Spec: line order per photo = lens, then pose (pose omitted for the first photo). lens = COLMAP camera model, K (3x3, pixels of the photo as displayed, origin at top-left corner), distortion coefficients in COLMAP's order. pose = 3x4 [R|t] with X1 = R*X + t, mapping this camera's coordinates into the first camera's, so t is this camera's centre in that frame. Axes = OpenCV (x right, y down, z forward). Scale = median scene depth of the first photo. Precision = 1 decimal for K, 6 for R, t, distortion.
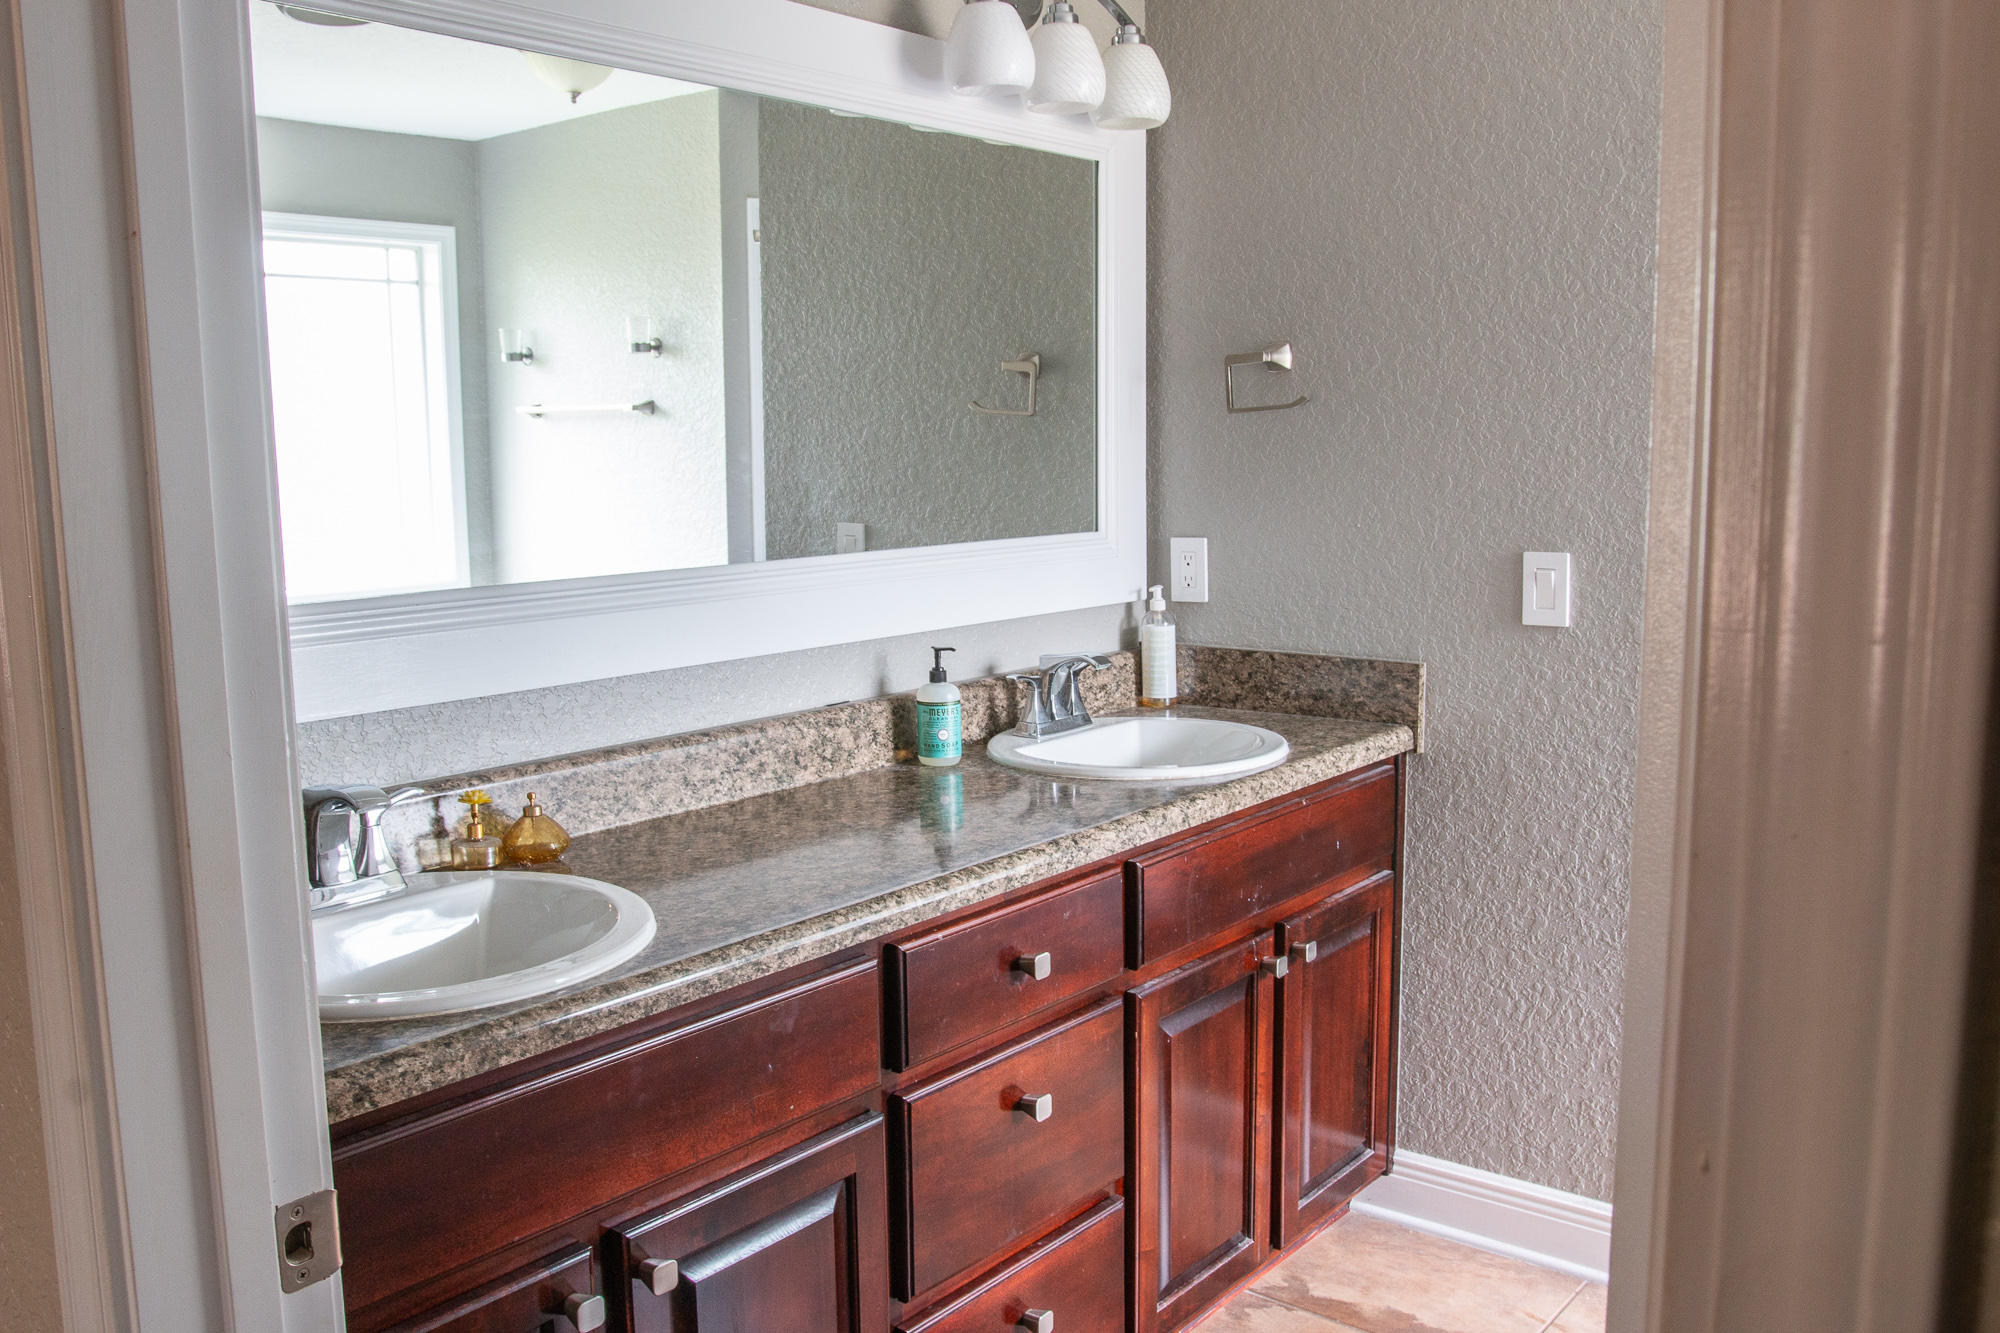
lens RADIAL K [[1678.2, 0, 998.7], [0, 1678.2, 663.5], [0, 0, 1]] dist [-0.084282, 0.070638]
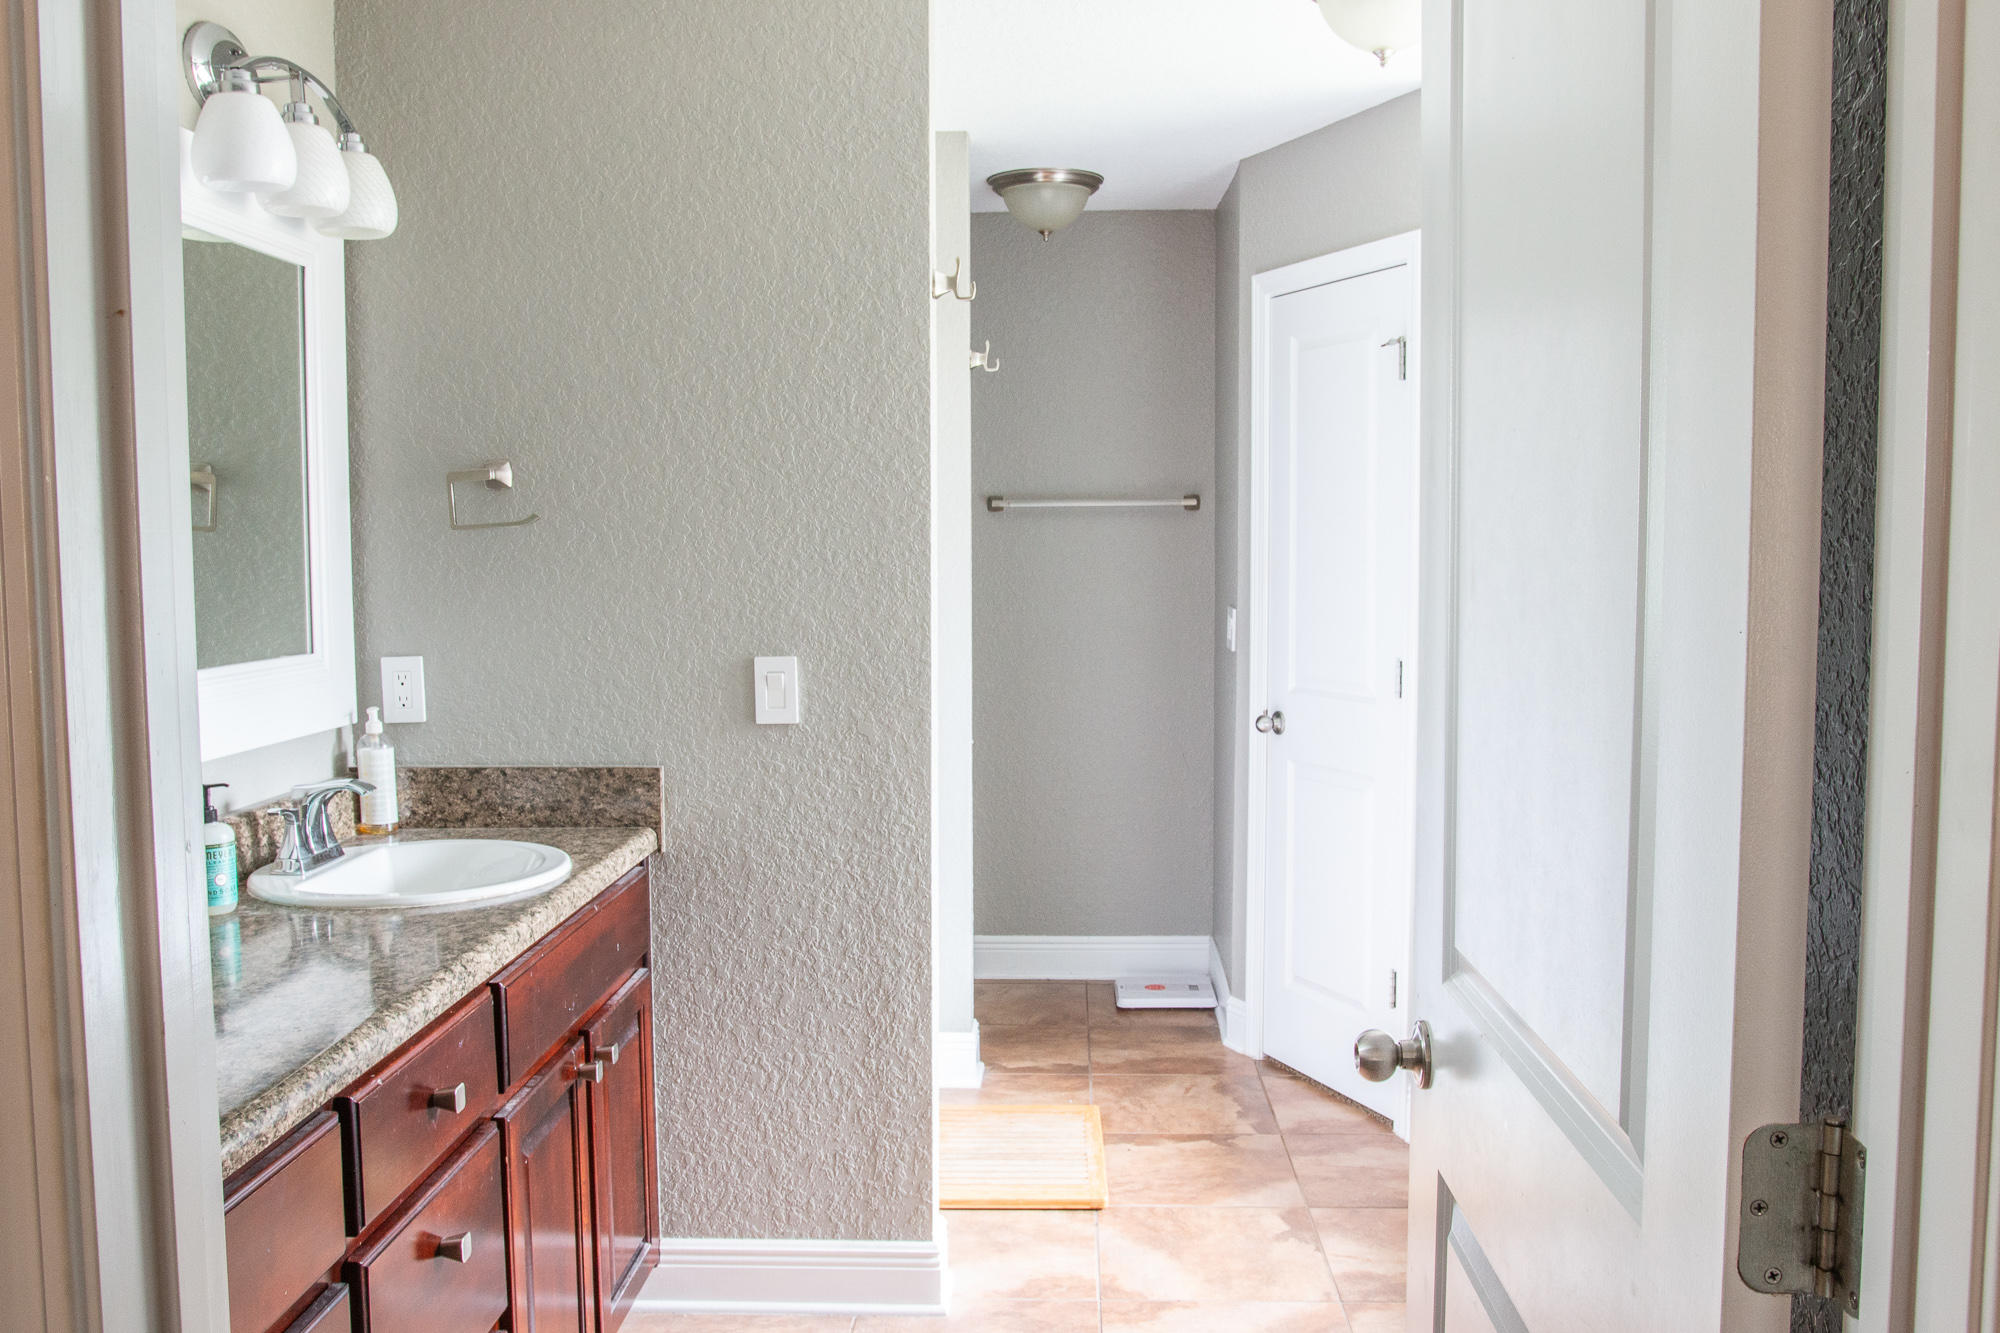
lens RADIAL K [[1678.2, 0, 1000.6], [0, 1678.2, 666.8], [0, 0, 1]] dist [-0.084282, 0.070638]
pose [[0.802238, -0.036366, 0.595896, -0.205301], [0.077126, 0.996092, -0.043044, -0.001031], [-0.592001, 0.080490, 0.801908, 0.022552]]
